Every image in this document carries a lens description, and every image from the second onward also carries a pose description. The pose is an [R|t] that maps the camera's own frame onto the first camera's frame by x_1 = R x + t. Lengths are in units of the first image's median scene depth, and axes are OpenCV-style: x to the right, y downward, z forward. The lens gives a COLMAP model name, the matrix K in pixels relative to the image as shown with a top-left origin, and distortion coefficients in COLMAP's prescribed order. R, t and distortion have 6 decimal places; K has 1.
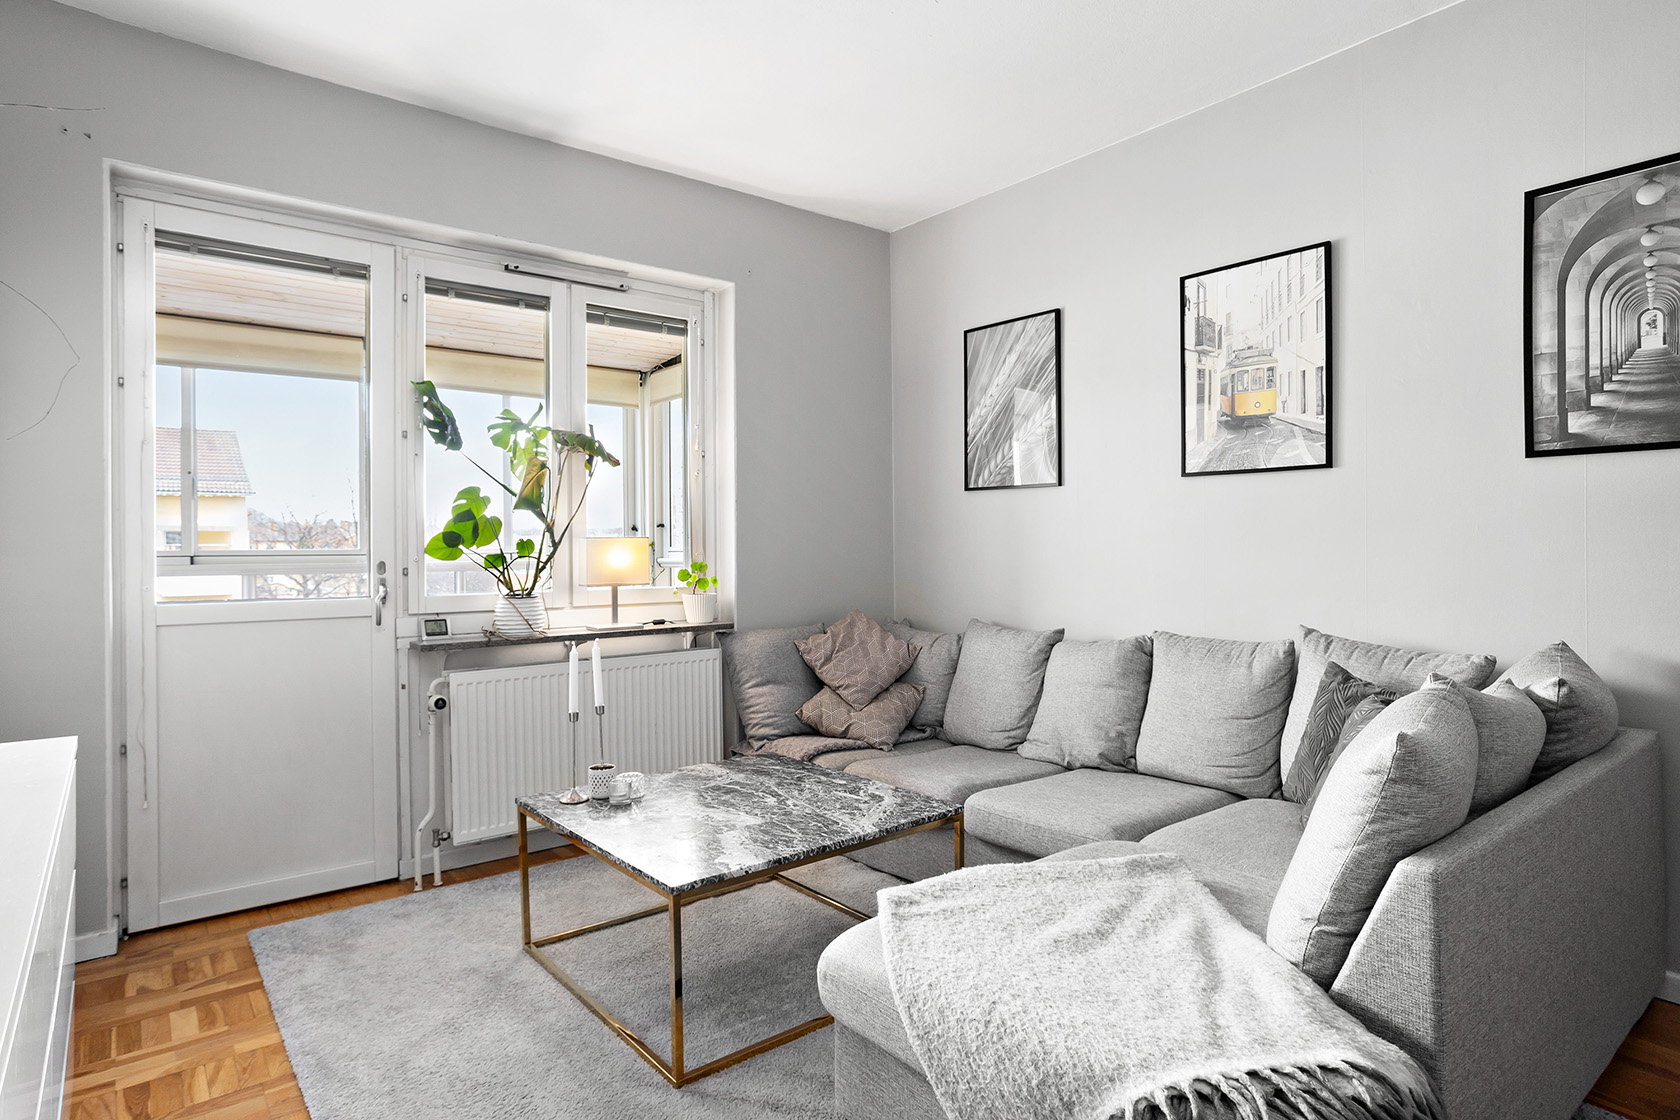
lens RADIAL K [[928.1, 0, 840.9], [0, 928.1, 551.9], [0, 0, 1]] dist [-0.004530, -0.000414]
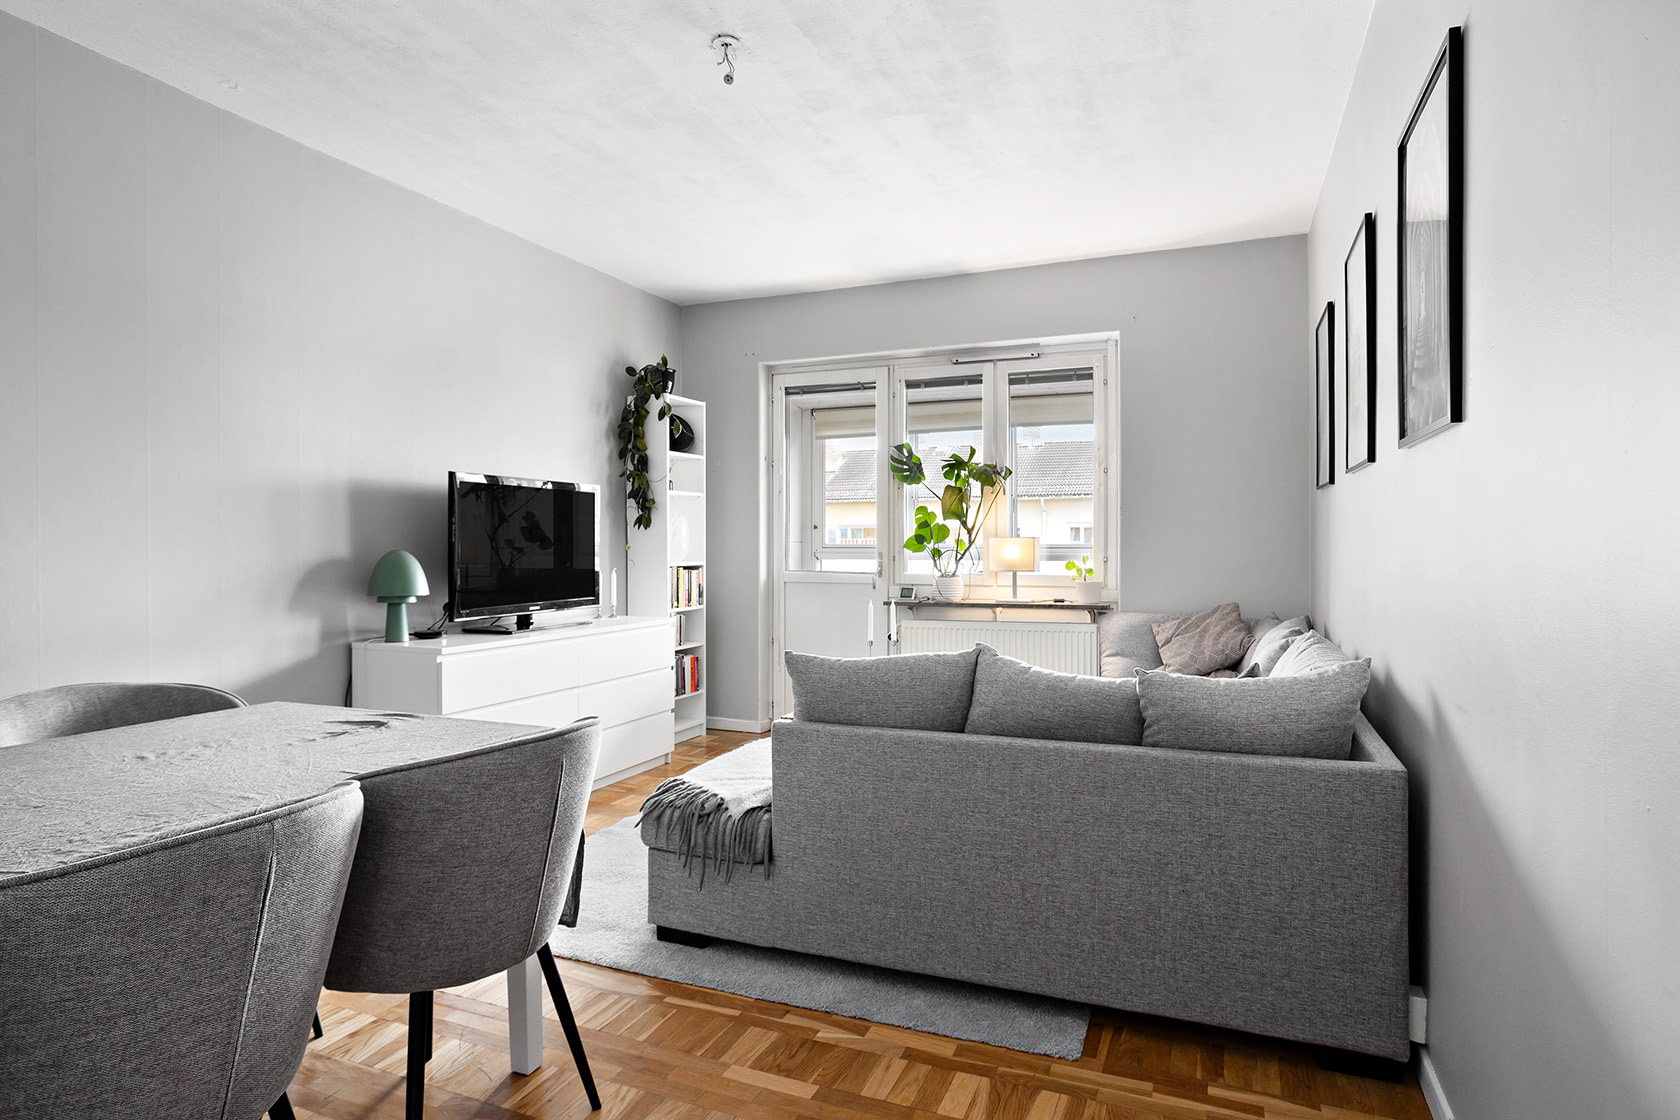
lens RADIAL K [[928.1, 0, 842.4], [0, 928.1, 553.6], [0, 0, 1]] dist [-0.004530, -0.000414]
pose [[0.495441, 0.014977, -0.868513, 0.917780], [-0.006984, 0.999888, 0.013258, -0.008458], [0.868614, -0.000503, 0.495490, 0.079780]]
